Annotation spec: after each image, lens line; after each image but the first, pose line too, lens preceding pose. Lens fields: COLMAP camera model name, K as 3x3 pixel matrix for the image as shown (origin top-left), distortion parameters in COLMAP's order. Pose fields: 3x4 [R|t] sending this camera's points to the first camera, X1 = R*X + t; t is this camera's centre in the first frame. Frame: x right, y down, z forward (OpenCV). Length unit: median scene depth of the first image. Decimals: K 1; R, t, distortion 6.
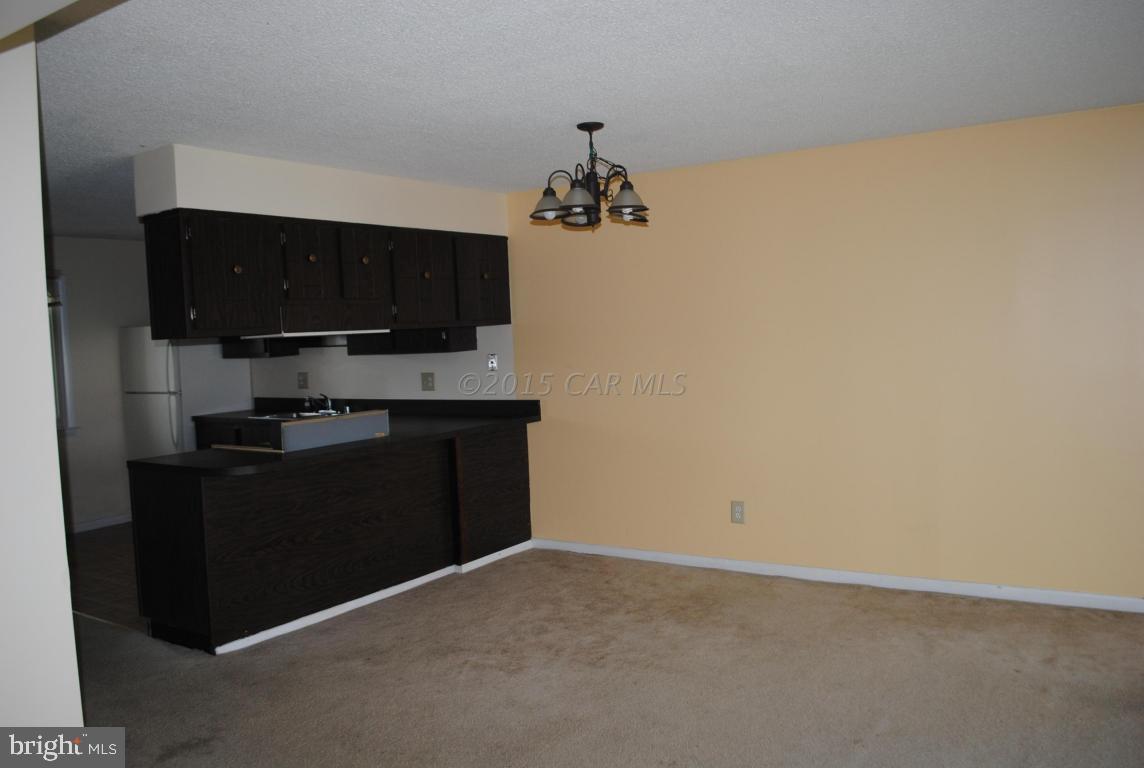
lens RADIAL K [[911.9, 0, 585.9], [0, 911.9, 382.1], [0, 0, 1]] dist [-0.081081, 0.000201]
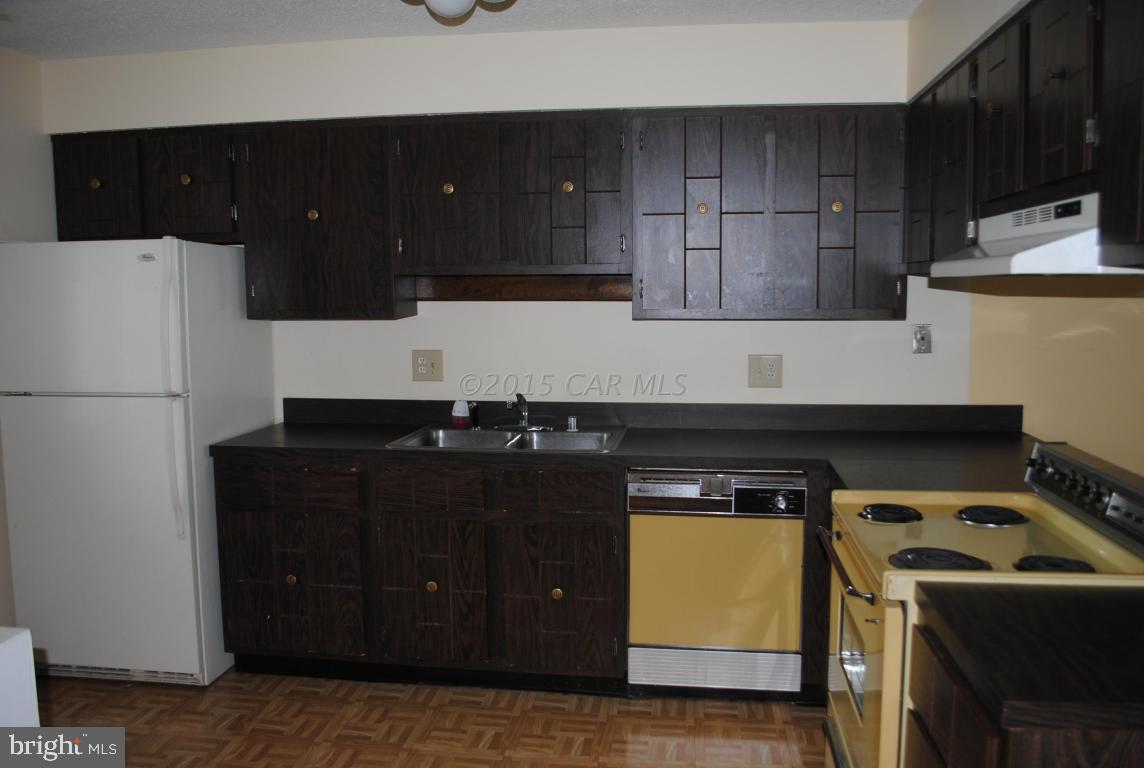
lens RADIAL K [[911.9, 0, 585.9], [0, 911.9, 382.1], [0, 0, 1]] dist [-0.081081, 0.000201]
pose [[0.897224, -0.008661, 0.441491, -0.511659], [-0.007512, 0.999364, 0.034871, -0.012170], [-0.441512, -0.034604, 0.896588, 0.557557]]
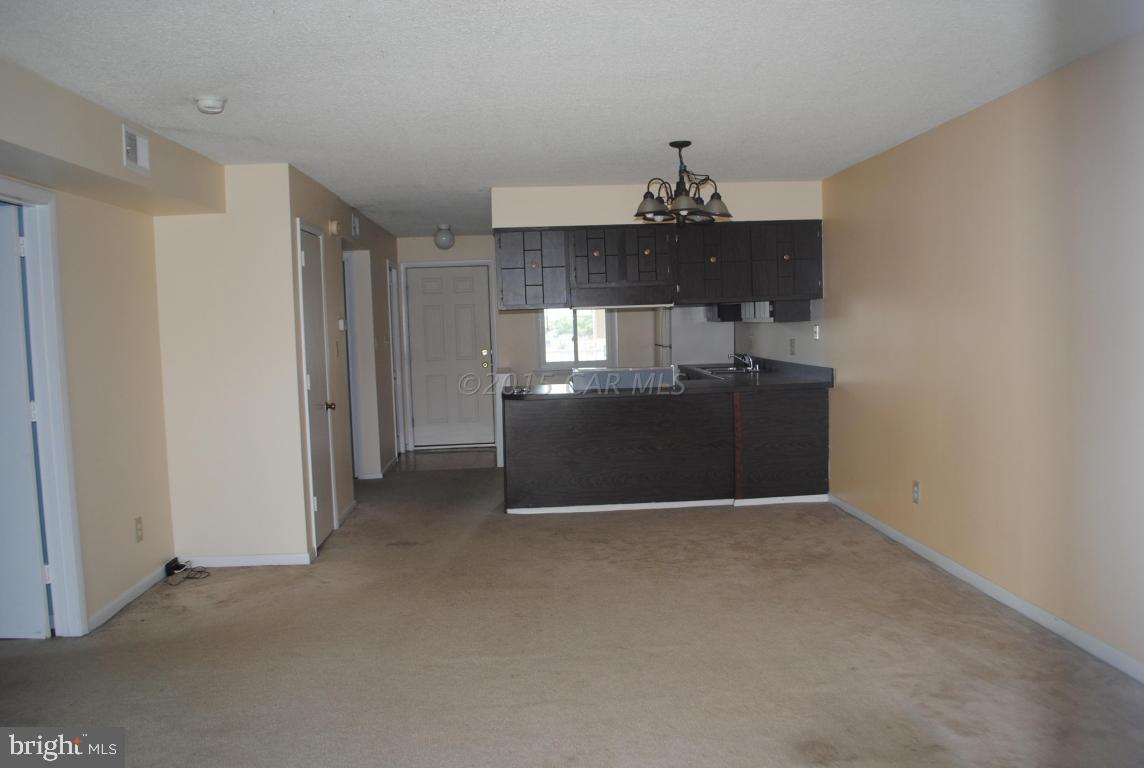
lens RADIAL K [[911.9, 0, 585.9], [0, 911.9, 382.1], [0, 0, 1]] dist [-0.081081, 0.000201]
pose [[0.605775, 0.077420, -0.791860, 0.583526], [-0.038767, 0.996944, 0.067815, -0.024097], [0.794691, -0.010383, 0.606926, 0.092879]]
